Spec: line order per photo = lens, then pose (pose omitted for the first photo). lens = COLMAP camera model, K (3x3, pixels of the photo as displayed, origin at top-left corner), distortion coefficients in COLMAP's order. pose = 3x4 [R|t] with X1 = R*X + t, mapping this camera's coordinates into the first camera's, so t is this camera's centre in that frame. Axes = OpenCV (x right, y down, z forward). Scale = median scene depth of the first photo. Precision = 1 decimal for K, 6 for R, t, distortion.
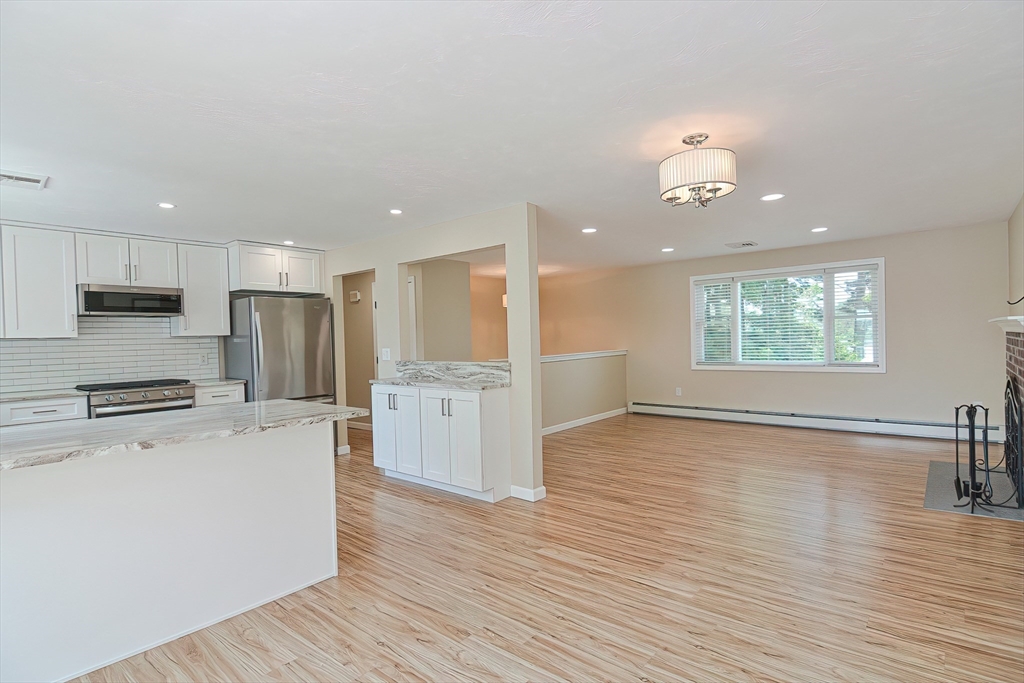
lens RADIAL K [[516.3, 0, 512.2], [0, 516.3, 347.8], [0, 0, 1]] dist [-0.002626, -0.000452]
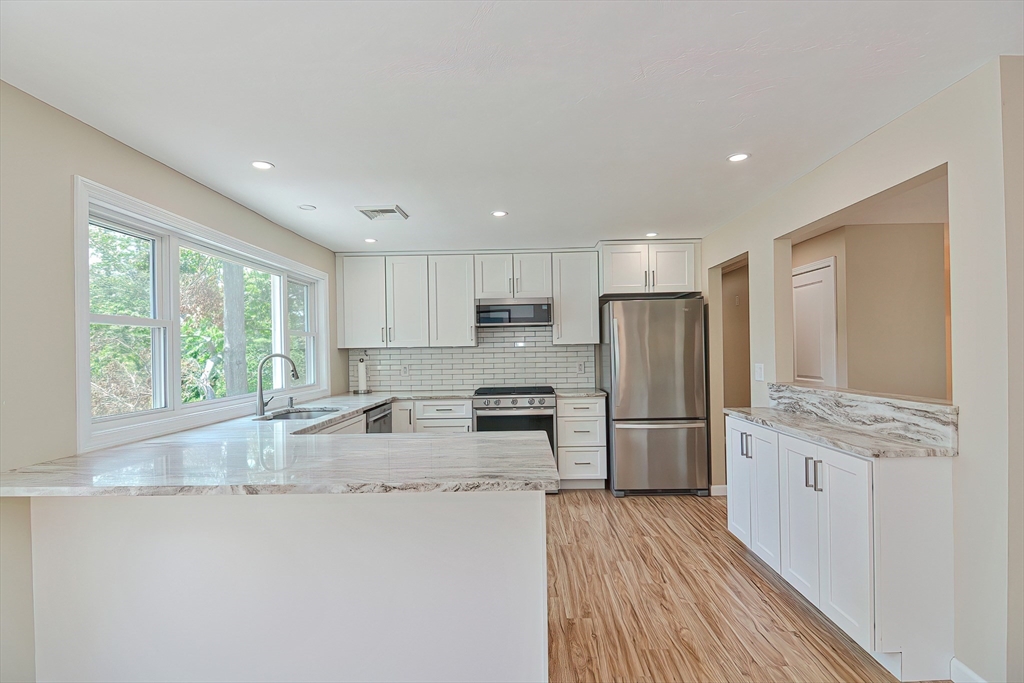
lens RADIAL K [[516.3, 0, 512.2], [0, 516.3, 347.8], [0, 0, 1]] dist [-0.002626, -0.000452]
pose [[0.642578, 0.009190, -0.766165, 0.087683], [-0.010947, 0.999936, 0.002813, -0.021224], [0.766142, 0.006579, 0.642638, 0.335835]]
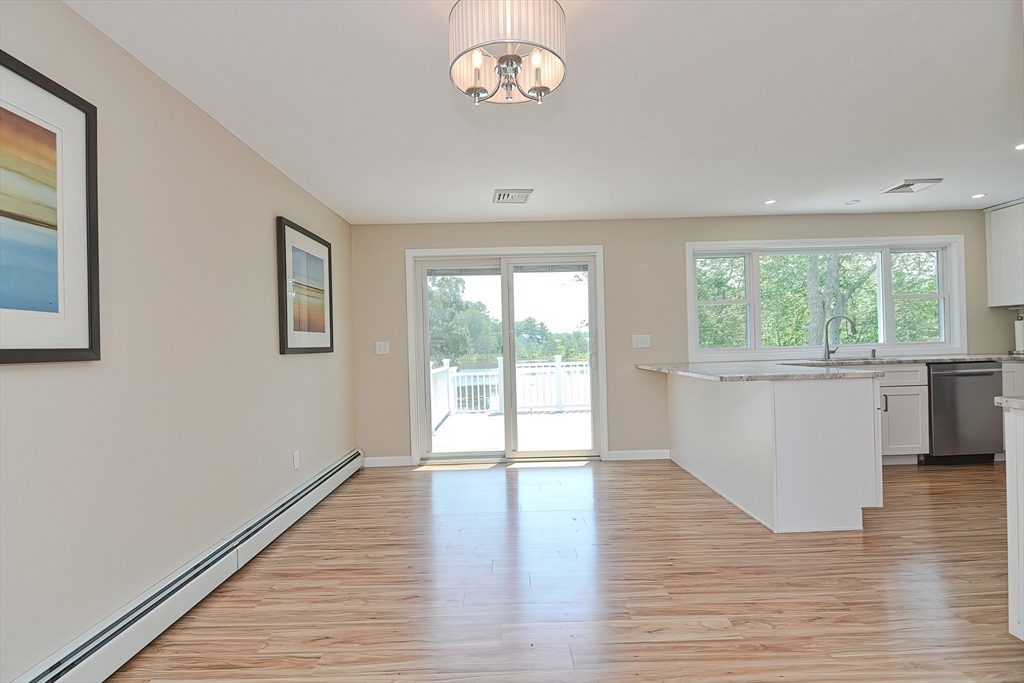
lens RADIAL K [[516.3, 0, 512.2], [0, 516.3, 347.8], [0, 0, 1]] dist [-0.002626, -0.000452]
pose [[-0.749163, 0.053032, -0.660259, 0.483703], [0.036437, 0.998580, 0.038863, -0.005362], [0.661383, 0.005057, -0.750032, 0.911105]]
